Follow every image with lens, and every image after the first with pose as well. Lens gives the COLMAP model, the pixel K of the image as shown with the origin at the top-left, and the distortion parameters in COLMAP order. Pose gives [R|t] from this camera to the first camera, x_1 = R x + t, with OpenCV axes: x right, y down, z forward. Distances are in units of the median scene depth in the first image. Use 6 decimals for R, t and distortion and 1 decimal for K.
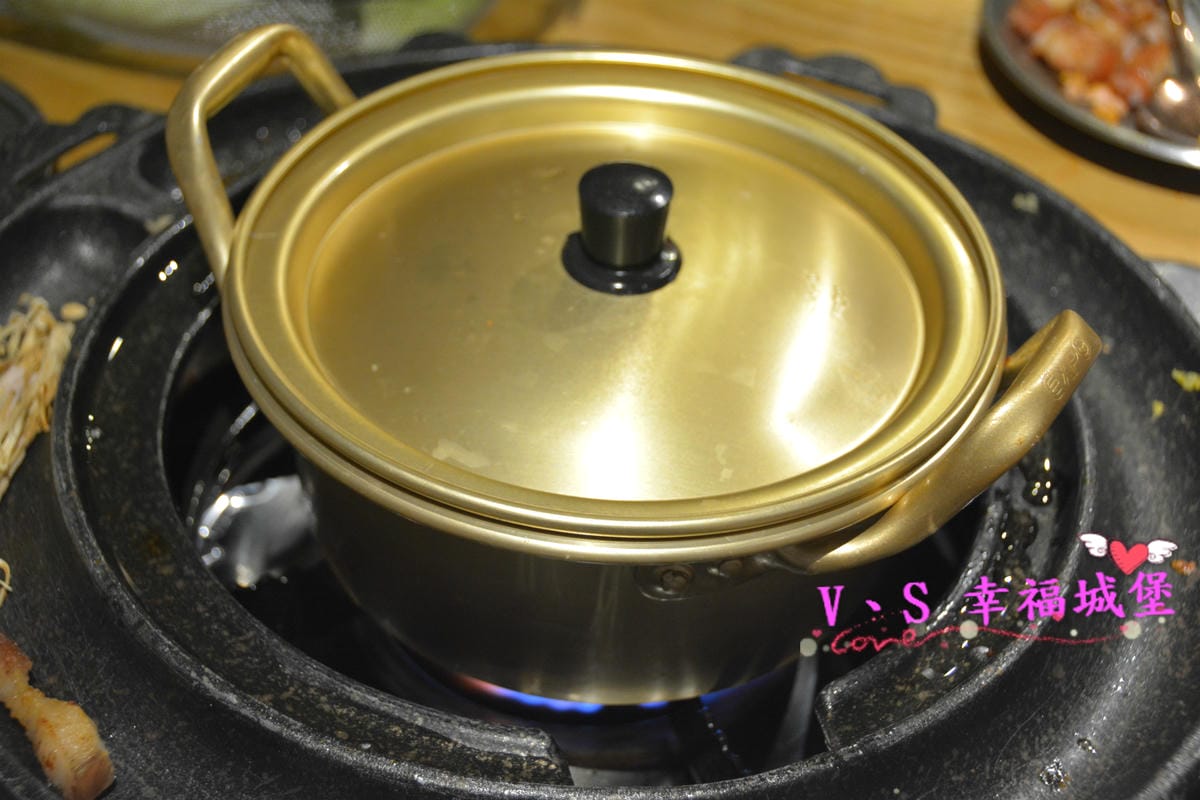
lens RADIAL K [[2652.6, 0, 600.0], [0, 2652.6, 400.0], [0, 0, 1]] dist [0.001298, -0.142427]
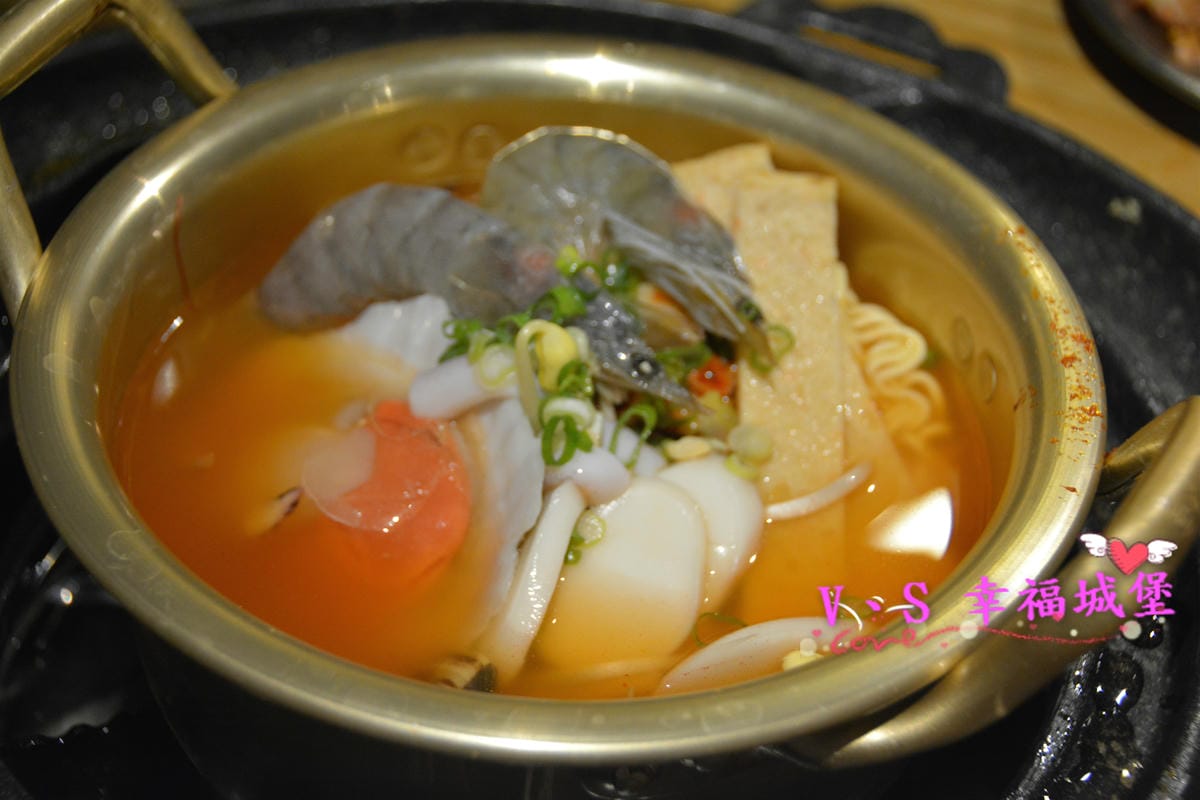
lens RADIAL K [[2935.7, 0, 600.0], [0, 2935.7, 400.0], [0, 0, 1]] dist [-0.029343, 0.141424]
pose [[0.999901, 0.013463, -0.004047, 0.017678], [-0.013377, 0.999697, 0.020669, -0.039440], [0.004325, -0.020613, 0.999778, 0.185718]]
